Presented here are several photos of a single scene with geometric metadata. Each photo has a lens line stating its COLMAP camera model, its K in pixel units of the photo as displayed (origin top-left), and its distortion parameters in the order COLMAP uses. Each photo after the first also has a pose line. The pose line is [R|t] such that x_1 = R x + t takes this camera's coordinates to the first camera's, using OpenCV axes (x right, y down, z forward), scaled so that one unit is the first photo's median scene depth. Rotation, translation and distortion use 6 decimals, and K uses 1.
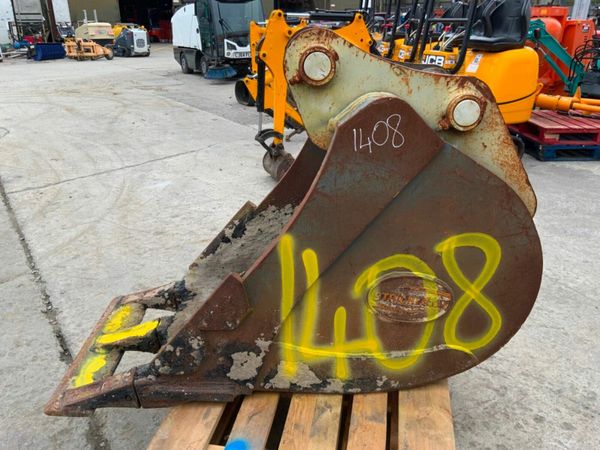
lens RADIAL K [[498.9, 0, 300.8], [0, 498.9, 225.5], [0, 0, 1]] dist [0.072964, -0.128012]
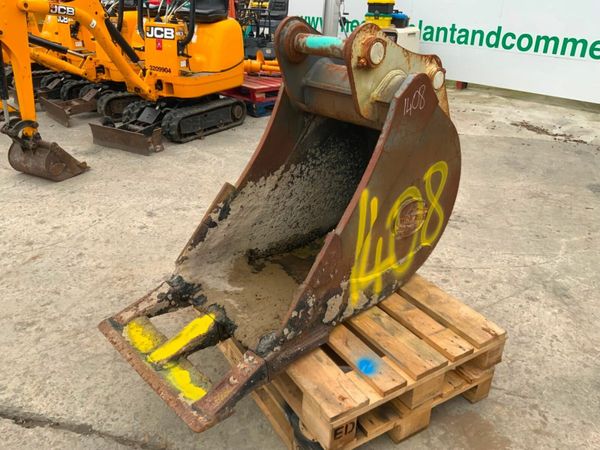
lens RADIAL K [[498.9, 0, 302.0], [0, 498.9, 227.5], [0, 0, 1]] dist [0.072964, -0.128012]
pose [[0.732620, -0.266668, 0.626224, -0.703239], [0.223519, 0.963289, 0.148707, -0.082381], [-0.642890, 0.031028, 0.765330, 0.100560]]
